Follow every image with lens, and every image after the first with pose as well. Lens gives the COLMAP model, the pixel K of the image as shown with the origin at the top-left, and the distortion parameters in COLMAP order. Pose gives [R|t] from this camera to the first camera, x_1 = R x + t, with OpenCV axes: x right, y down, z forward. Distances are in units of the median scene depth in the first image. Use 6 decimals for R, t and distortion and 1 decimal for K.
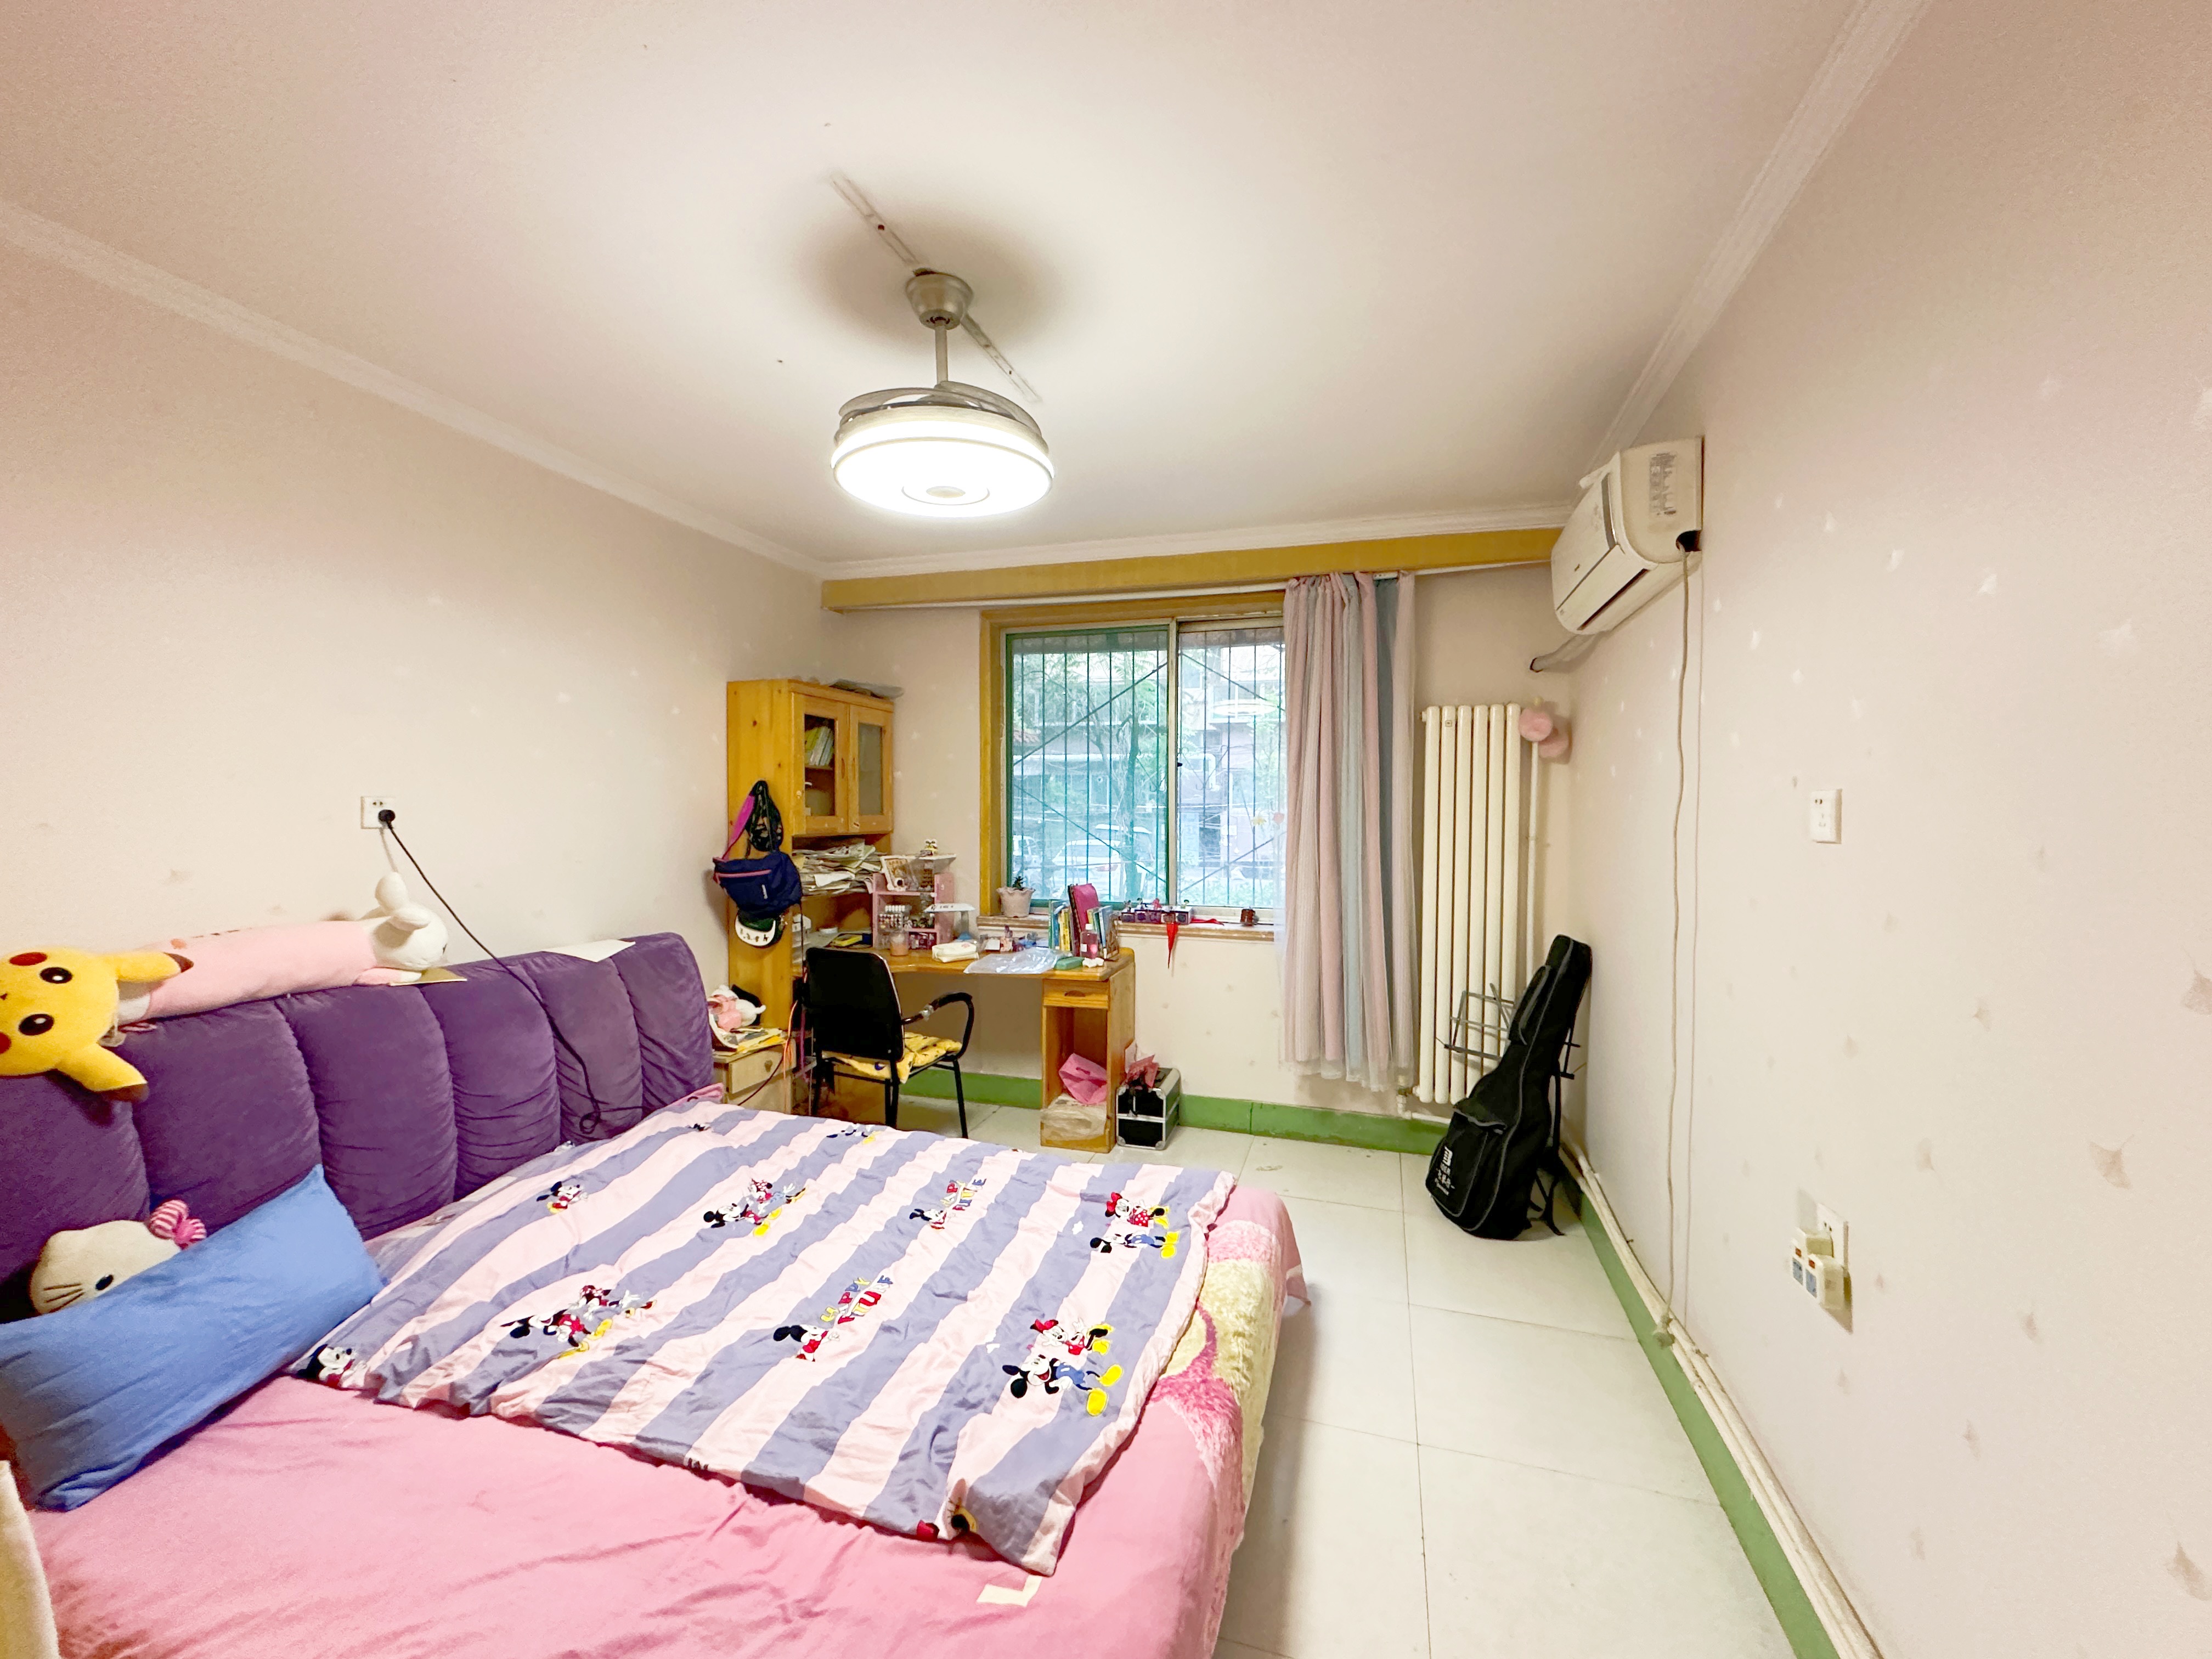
lens RADIAL K [[885.2, 0, 1107.1], [0, 885.2, 829.5], [0, 0, 1]] dist [0.000175, 0.000003]
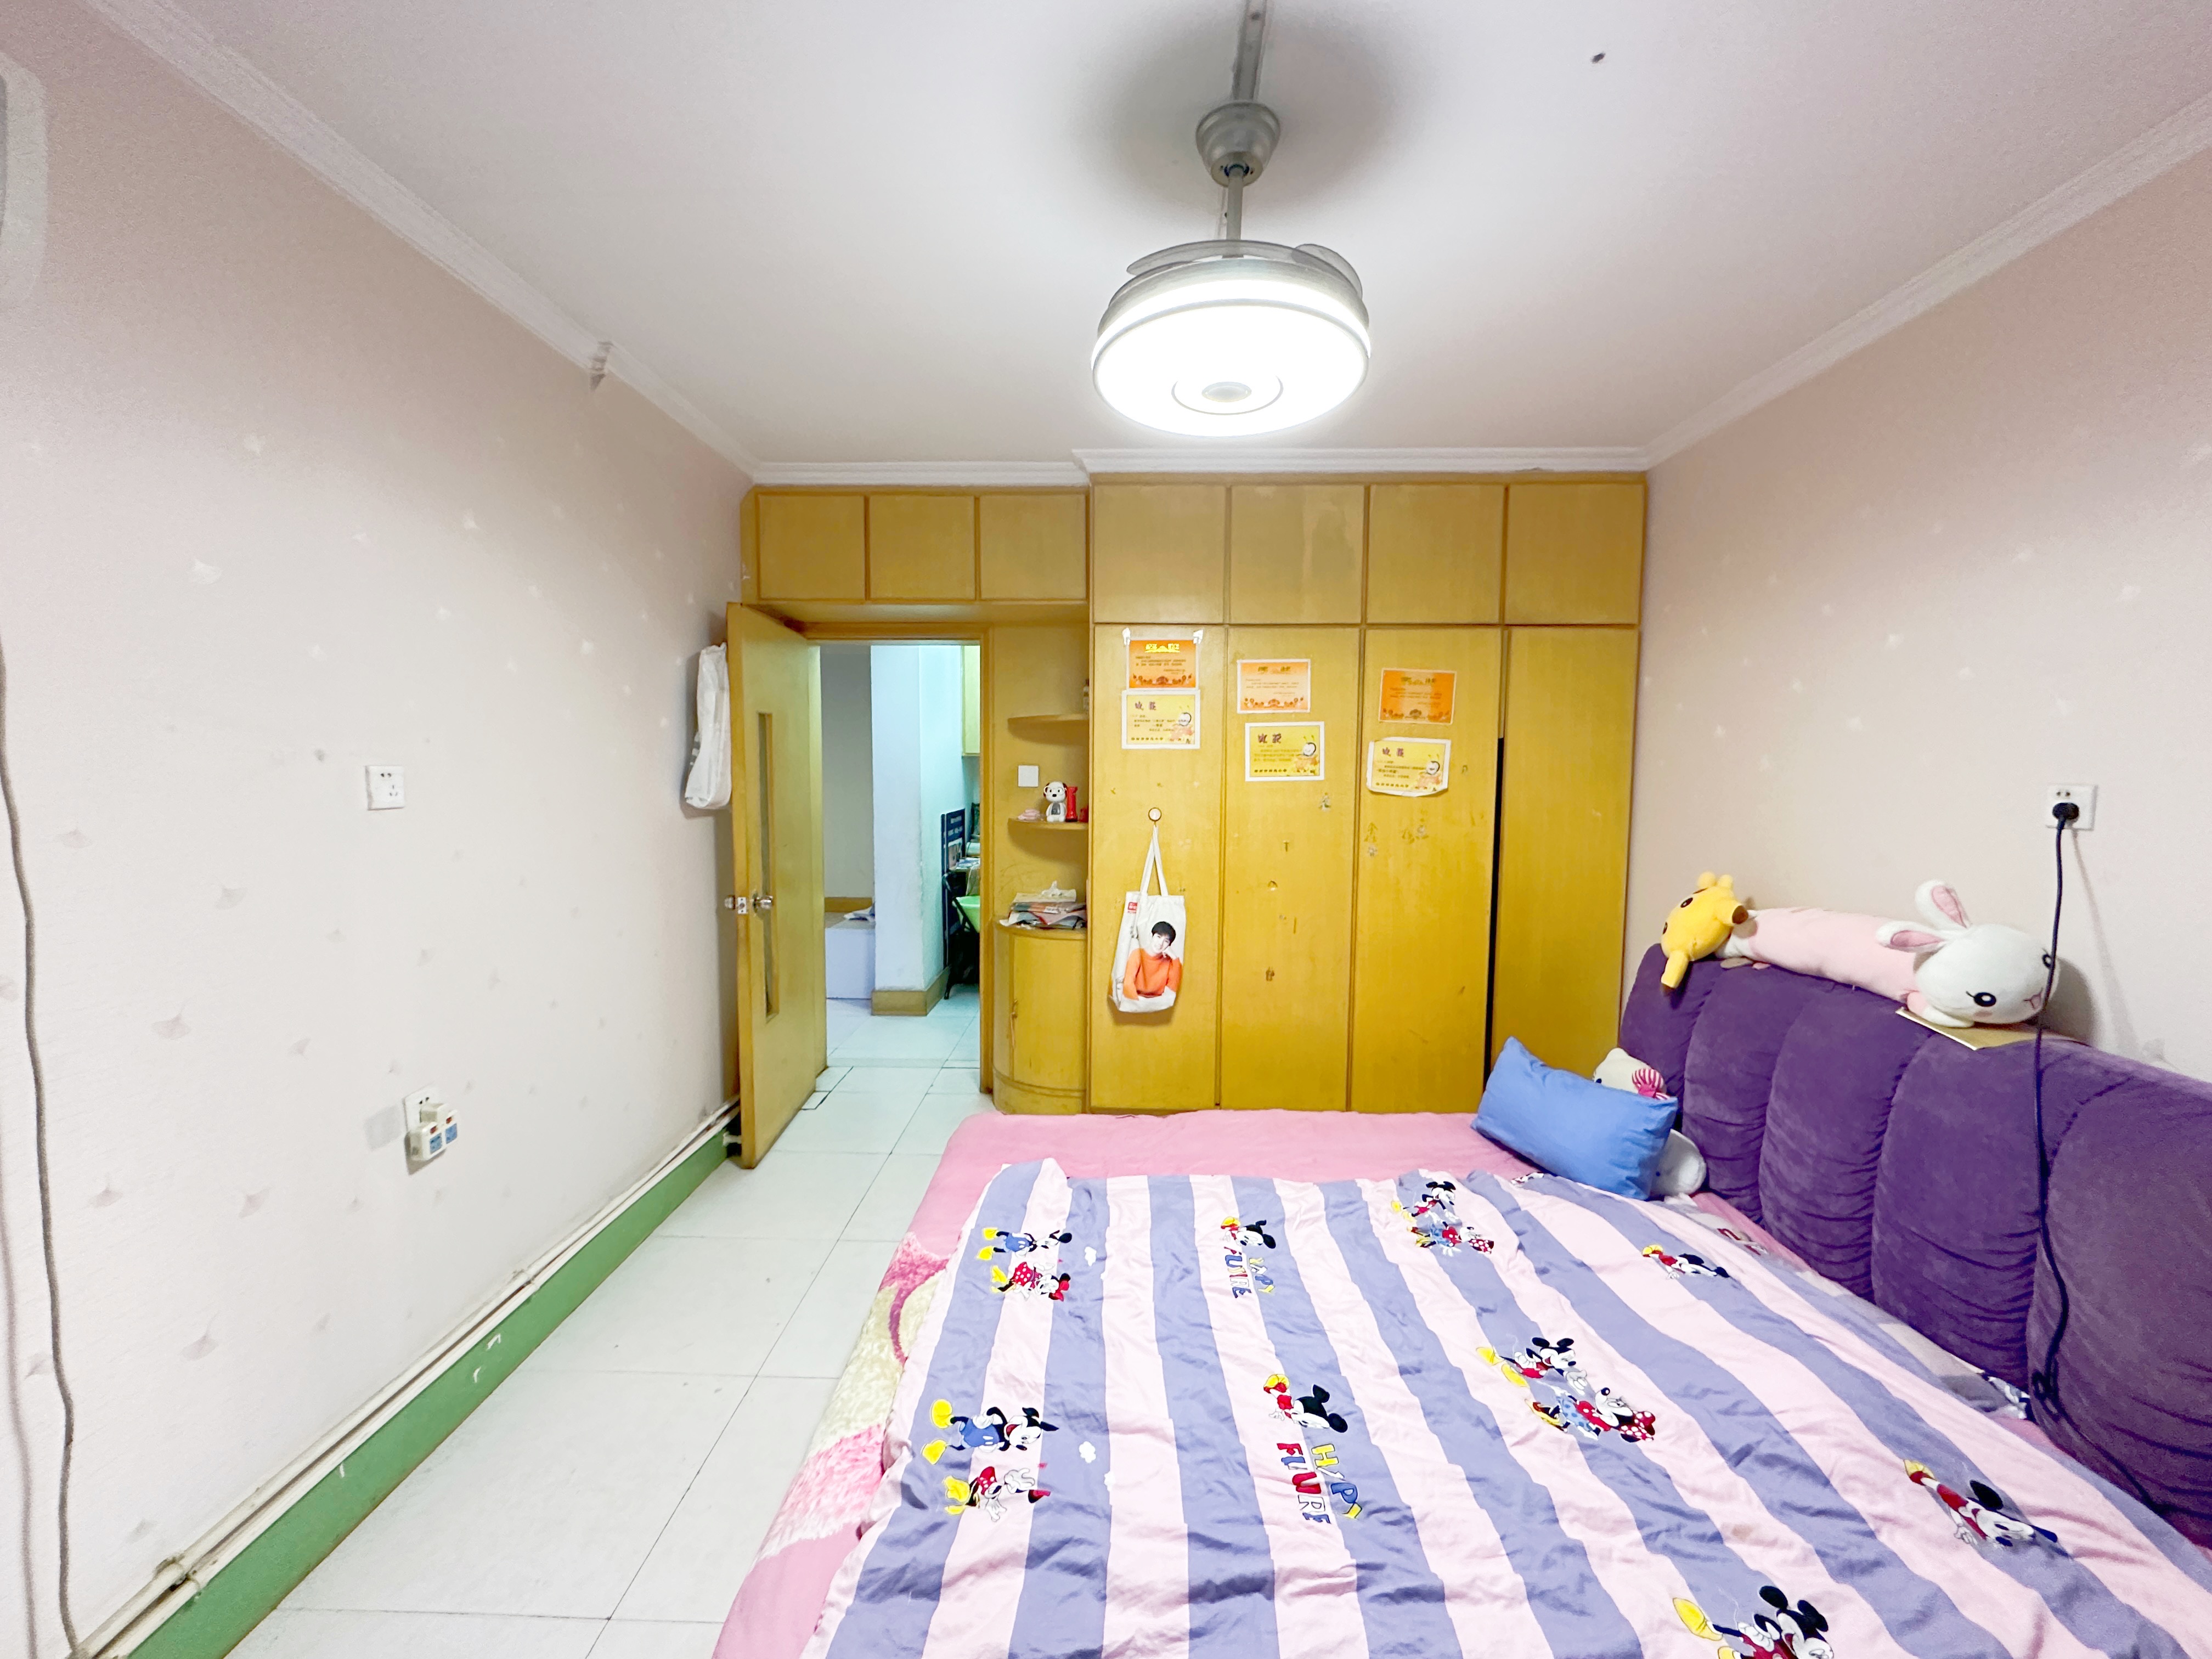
lens RADIAL K [[885.2, 0, 1103.7], [0, 885.2, 829.0], [0, 0, 1]] dist [0.000175, 0.000003]
pose [[-0.963693, 0.001121, -0.267012, 0.135589], [-0.023215, 0.995853, 0.087969, -0.054648], [0.266003, 0.090974, -0.959670, 1.707571]]
